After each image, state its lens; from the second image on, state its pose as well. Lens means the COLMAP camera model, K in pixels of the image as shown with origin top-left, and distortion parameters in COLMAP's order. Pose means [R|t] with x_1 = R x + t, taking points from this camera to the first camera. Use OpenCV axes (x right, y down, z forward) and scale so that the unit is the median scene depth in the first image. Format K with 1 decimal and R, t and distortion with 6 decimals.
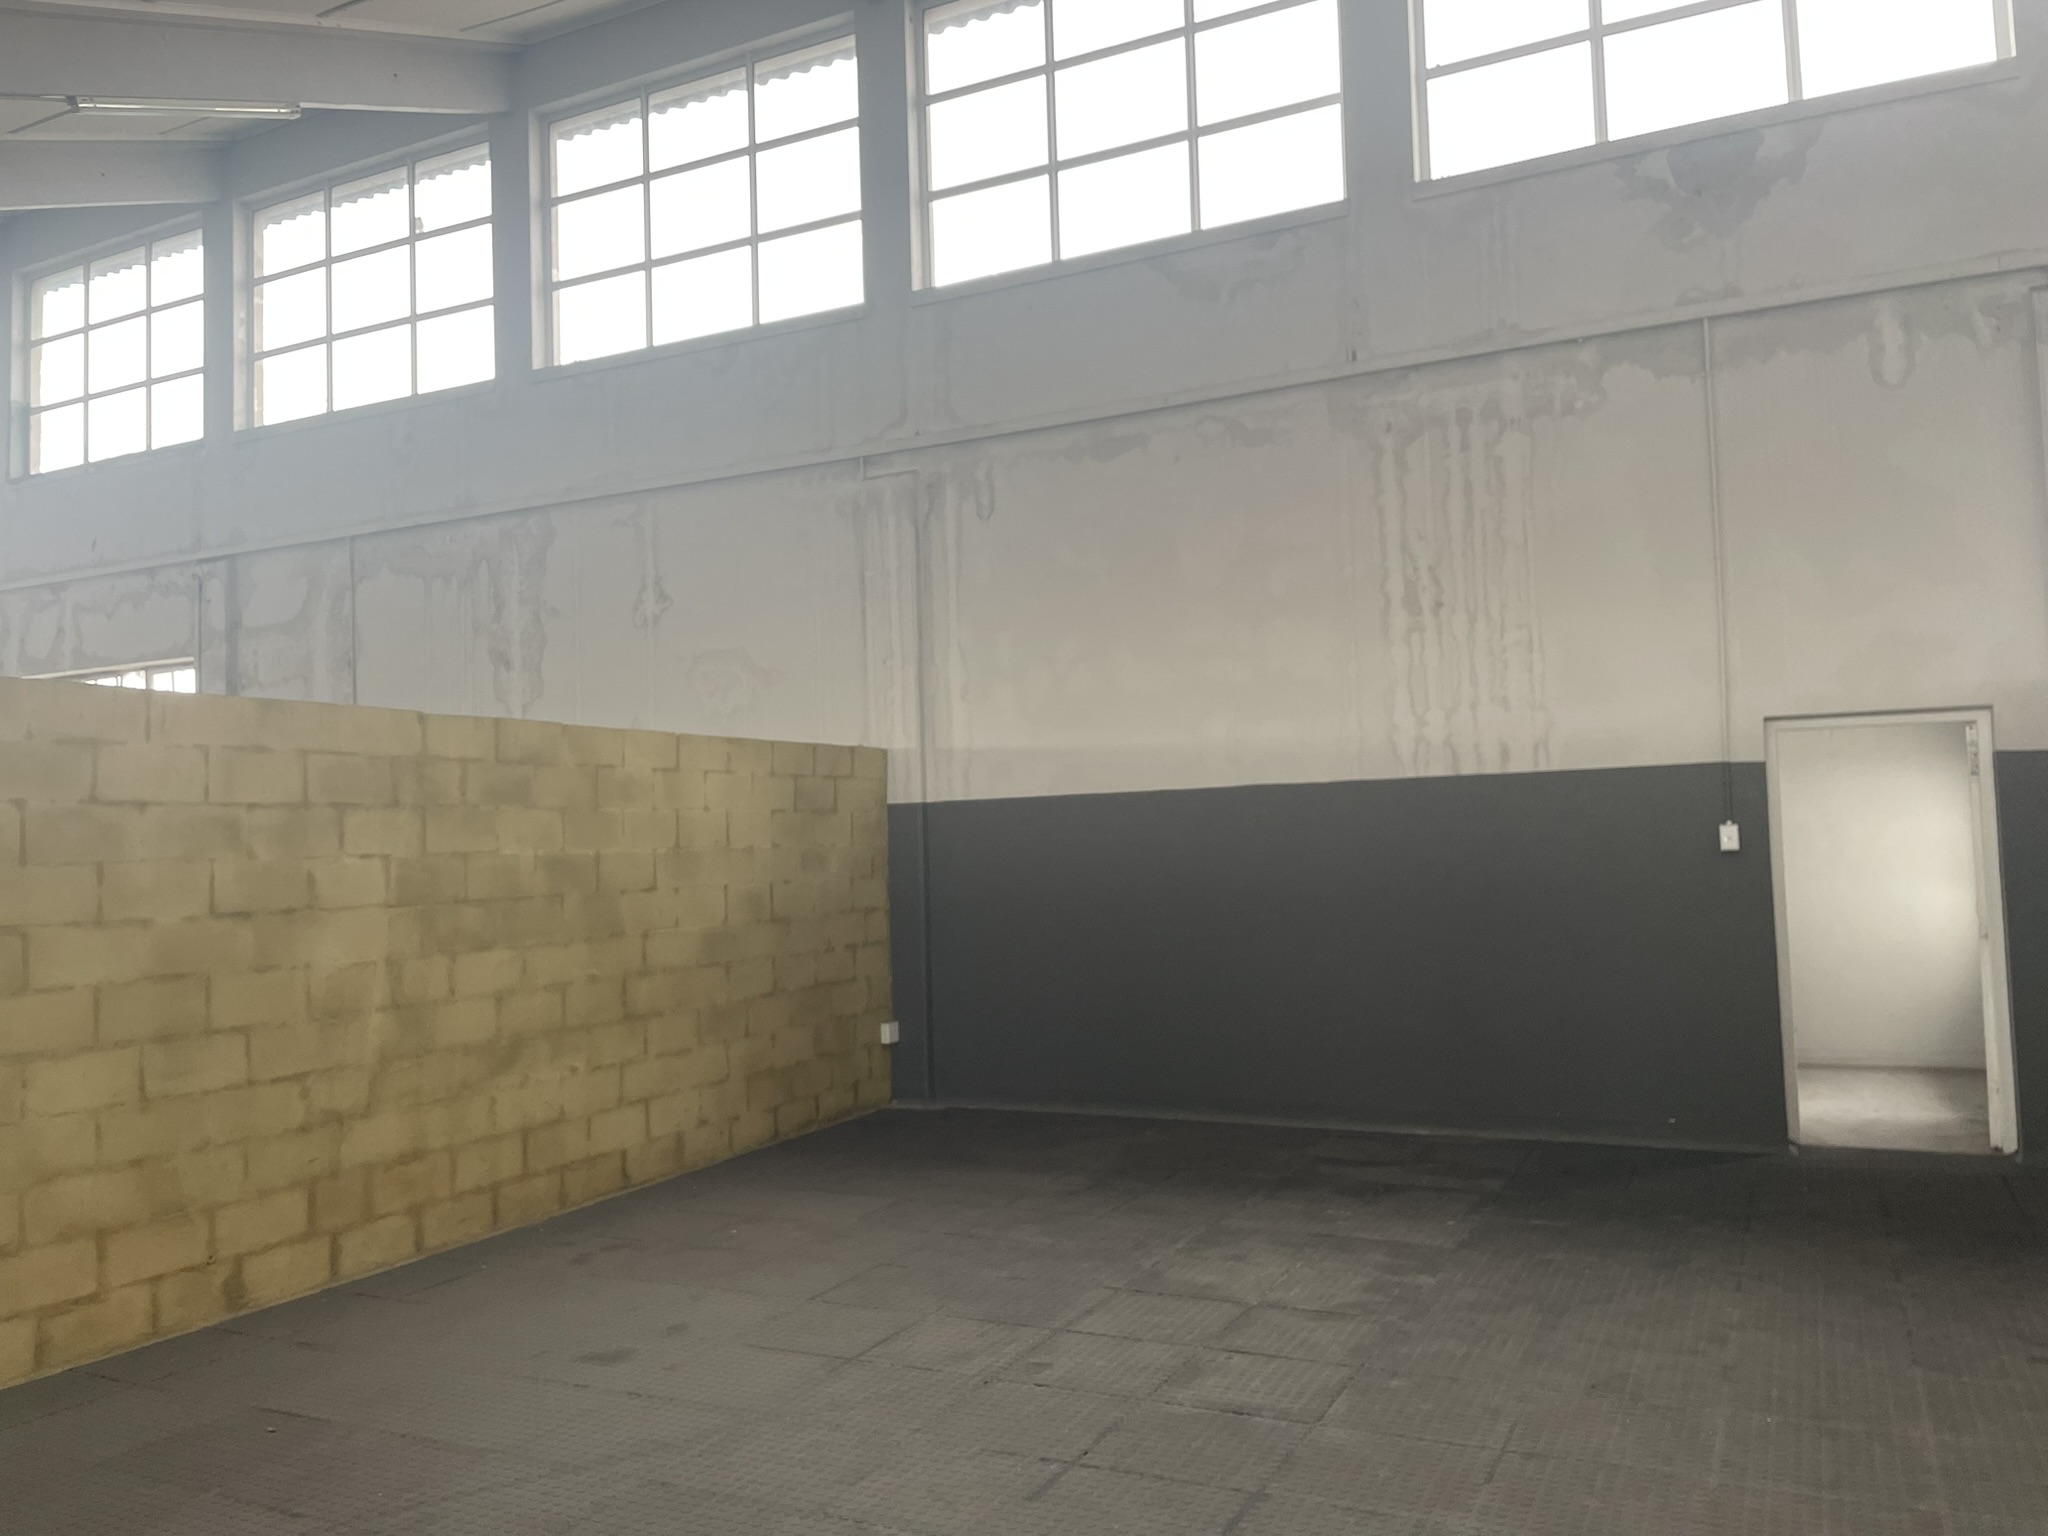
lens RADIAL K [[1501.7, 0, 1043.1], [0, 1501.7, 770.7], [0, 0, 1]] dist [0.082449, -0.106265]
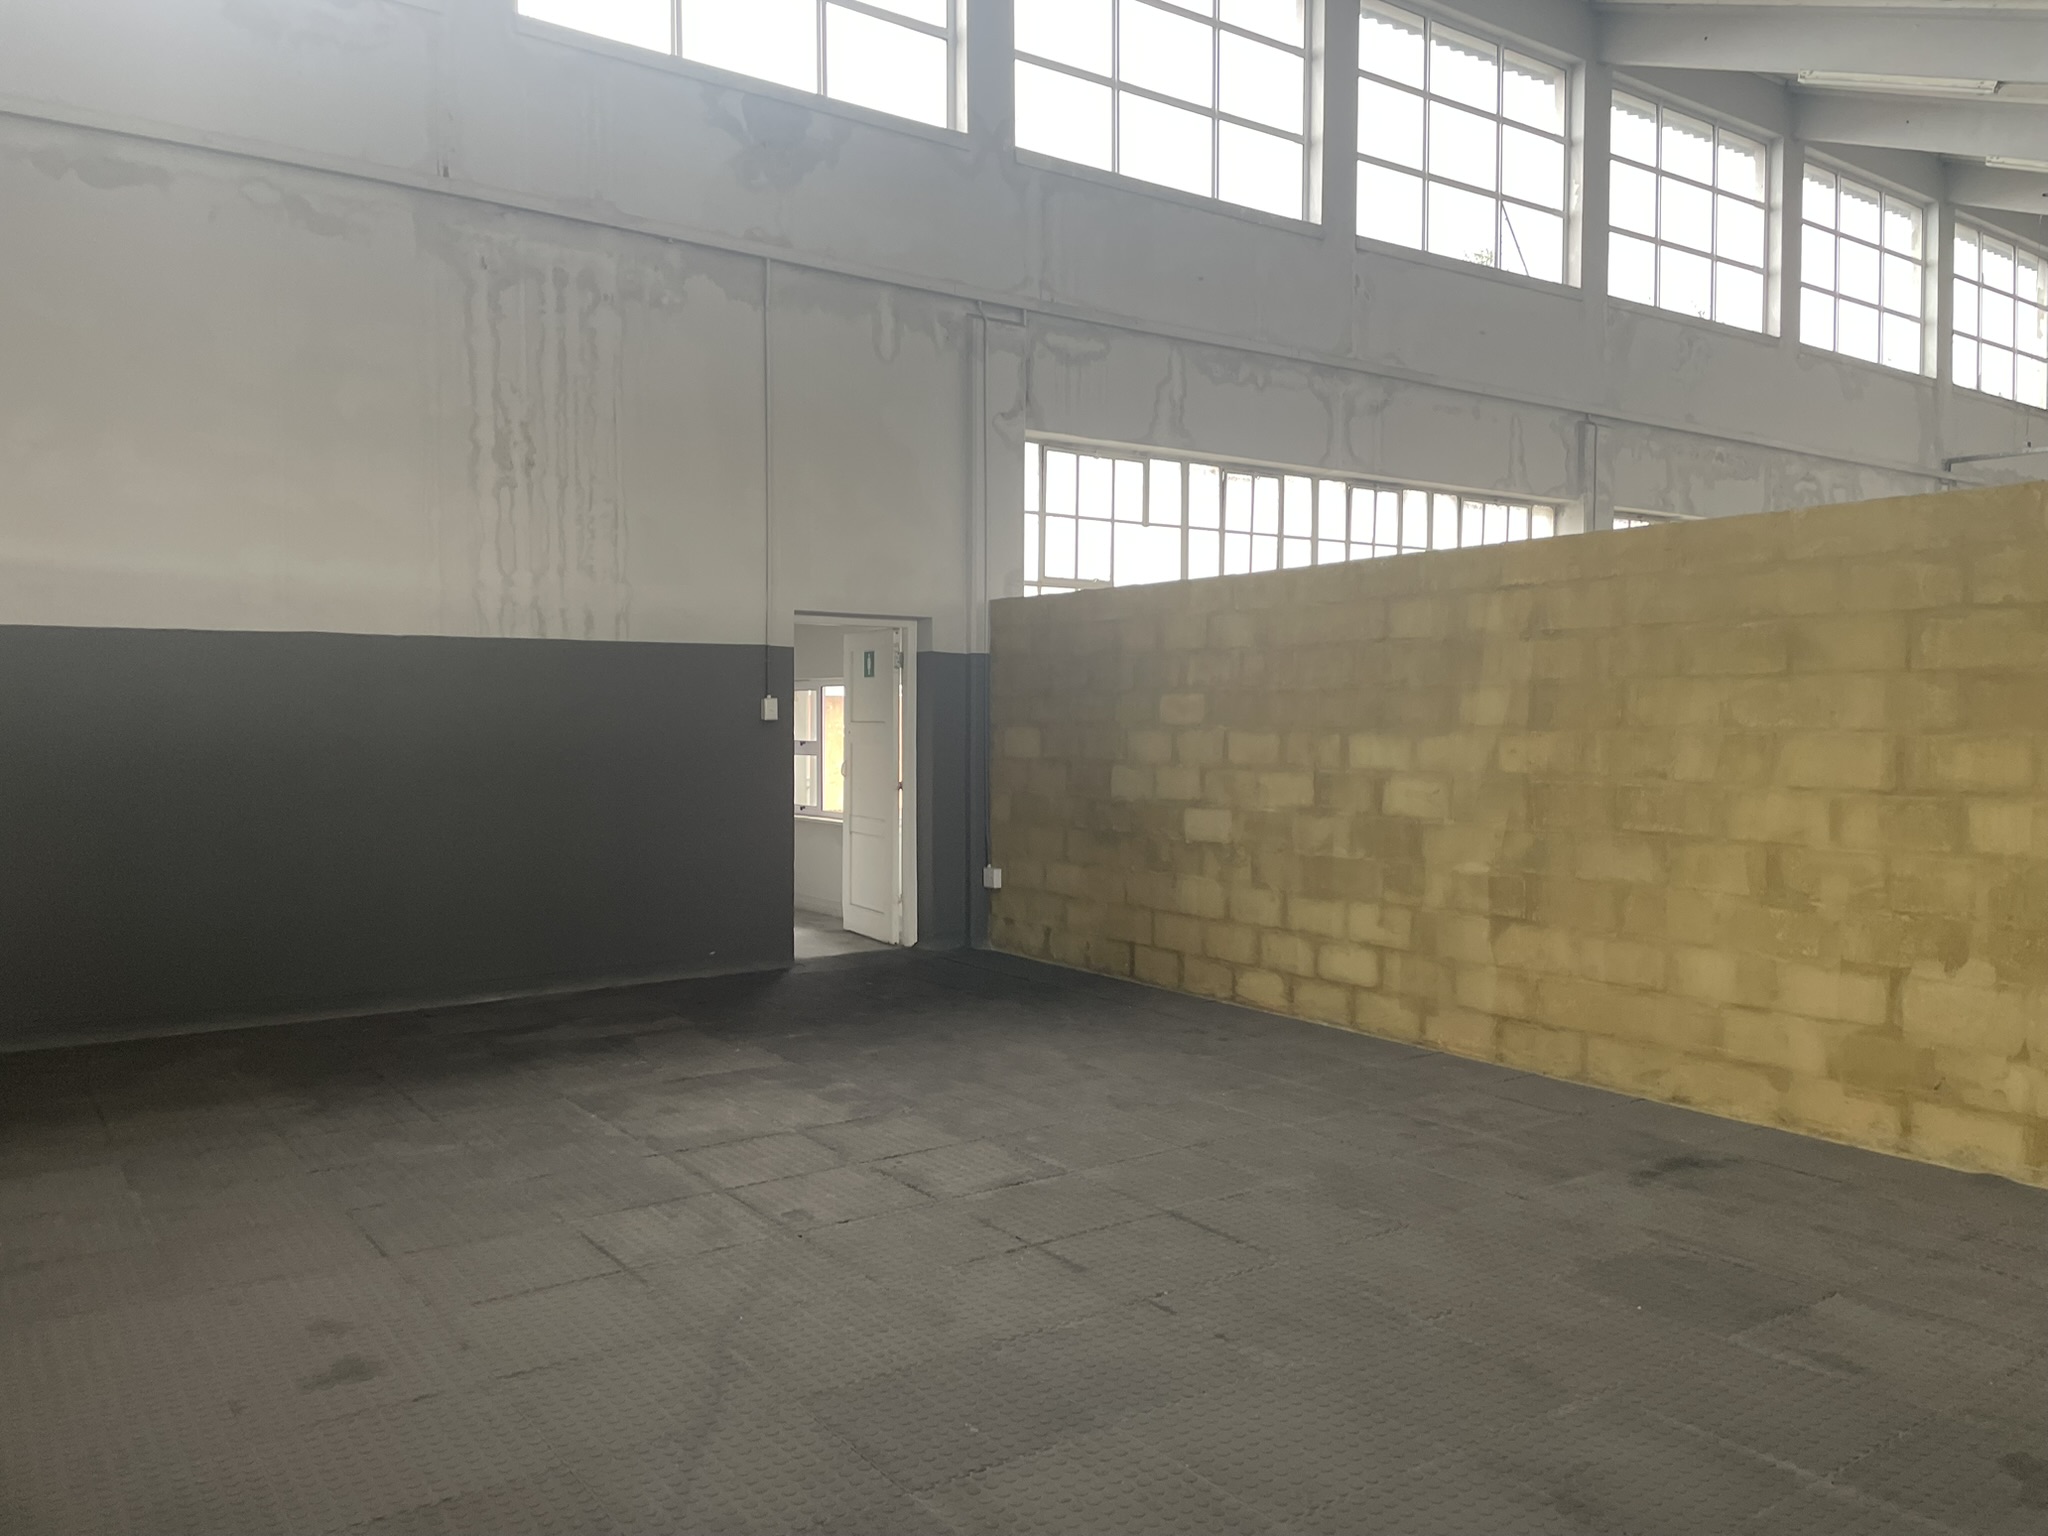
lens RADIAL K [[1530.2, 0, 1025.0], [0, 1530.2, 745.3], [0, 0, 1]] dist [0.096988, -0.098227]
pose [[0.493194, 0.009504, 0.869867, -0.475387], [-0.065767, 0.997486, 0.026390, 0.026472], [-0.867430, -0.070224, 0.492579, 0.222867]]
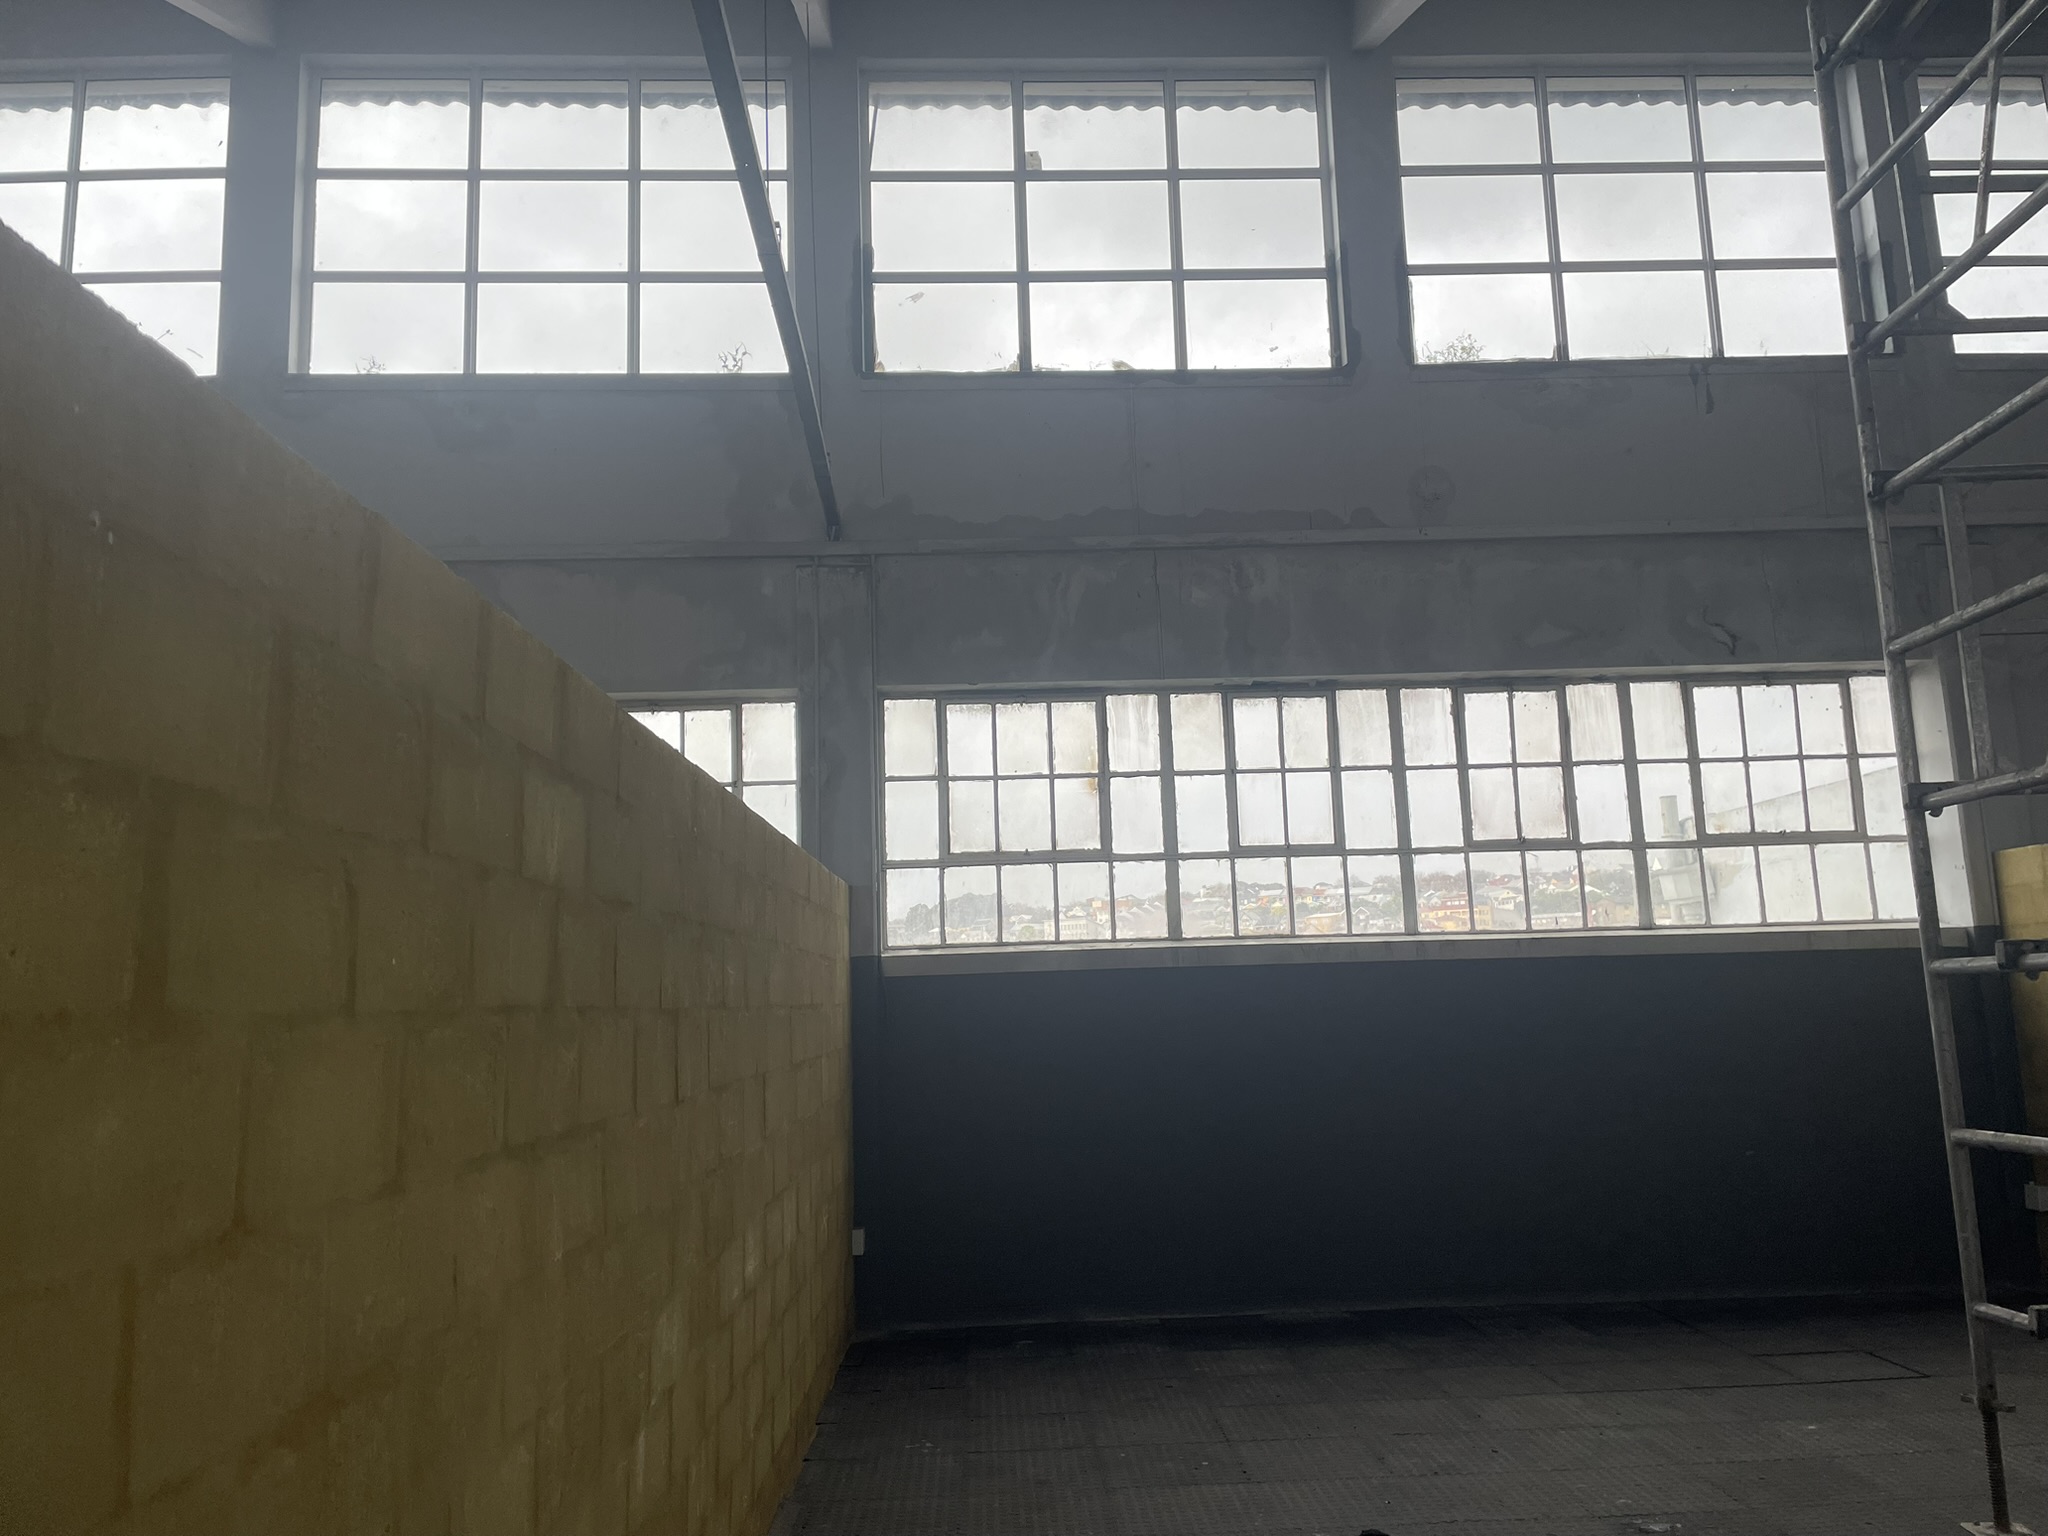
lens RADIAL K [[1530.2, 0, 1025.0], [0, 1530.2, 745.3], [0, 0, 1]] dist [0.096988, -0.098227]
pose [[0.886682, 0.083520, 0.454773, -0.345124], [-0.022842, 0.990262, -0.137329, 0.019161], [-0.461815, 0.111379, 0.879956, 0.161906]]
